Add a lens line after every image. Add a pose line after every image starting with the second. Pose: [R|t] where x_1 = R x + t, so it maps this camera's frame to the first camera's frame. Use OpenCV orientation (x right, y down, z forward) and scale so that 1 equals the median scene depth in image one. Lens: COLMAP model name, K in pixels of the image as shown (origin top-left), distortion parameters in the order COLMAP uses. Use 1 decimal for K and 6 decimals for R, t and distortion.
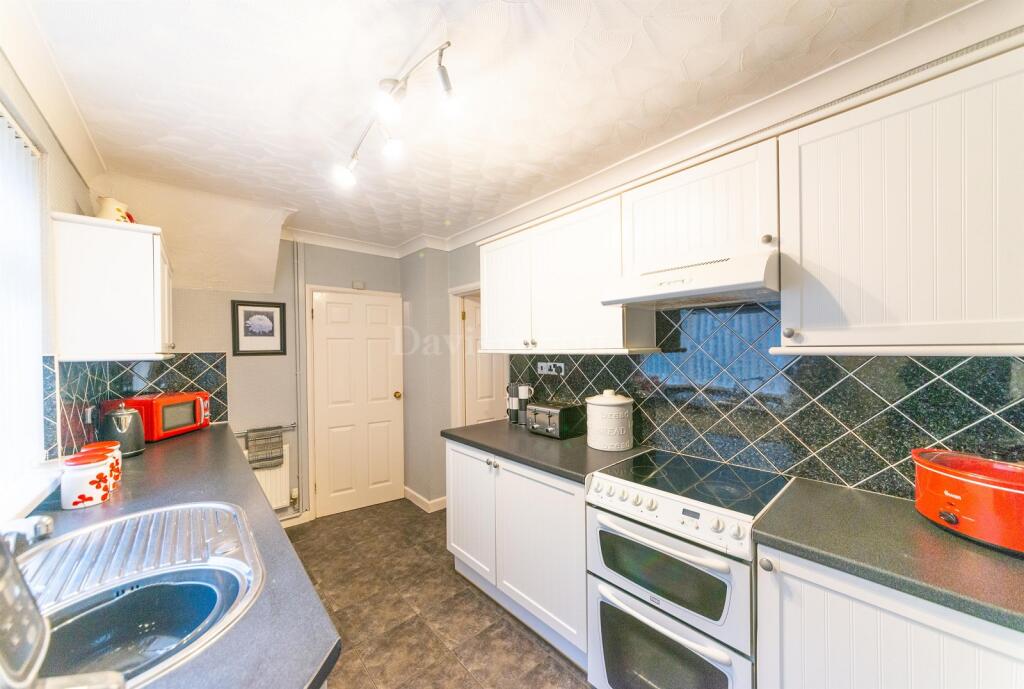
lens RADIAL K [[363.4, 0, 512.2], [0, 363.4, 349.4], [0, 0, 1]] dist [-0.000658, -0.000081]
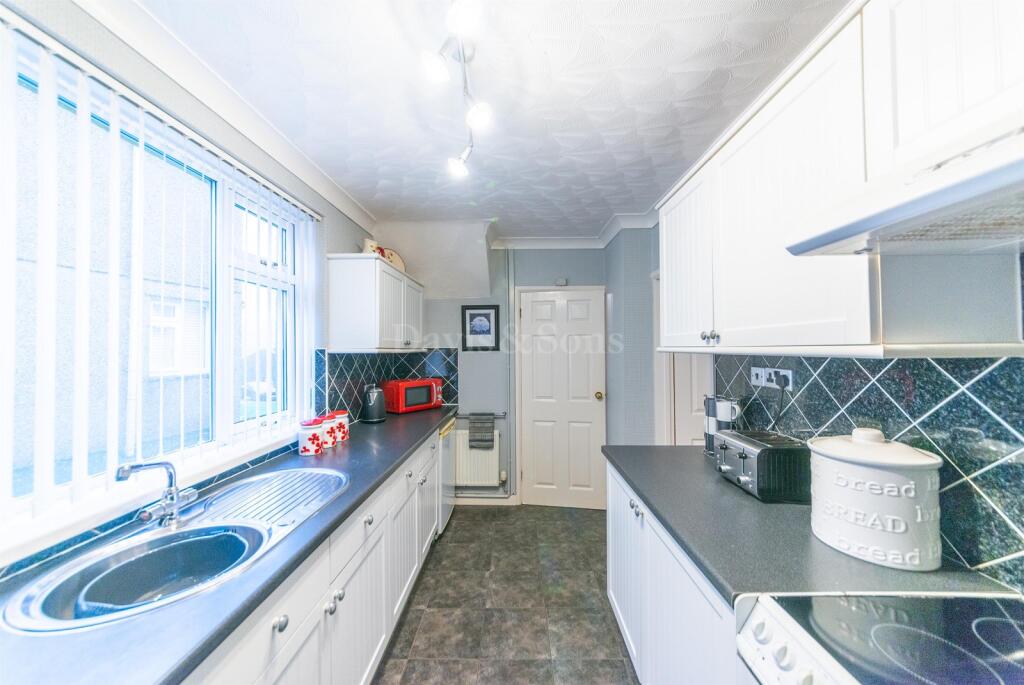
lens RADIAL K [[357.7, 0, 512.0], [0, 357.7, 342.5], [0, 0, 1]] dist [-0.000287, -0.000002]
pose [[0.741488, -0.003210, -0.670958, 0.187104], [-0.004583, 0.999941, -0.009848, 0.000437], [0.670950, 0.010377, 0.741430, 0.252902]]
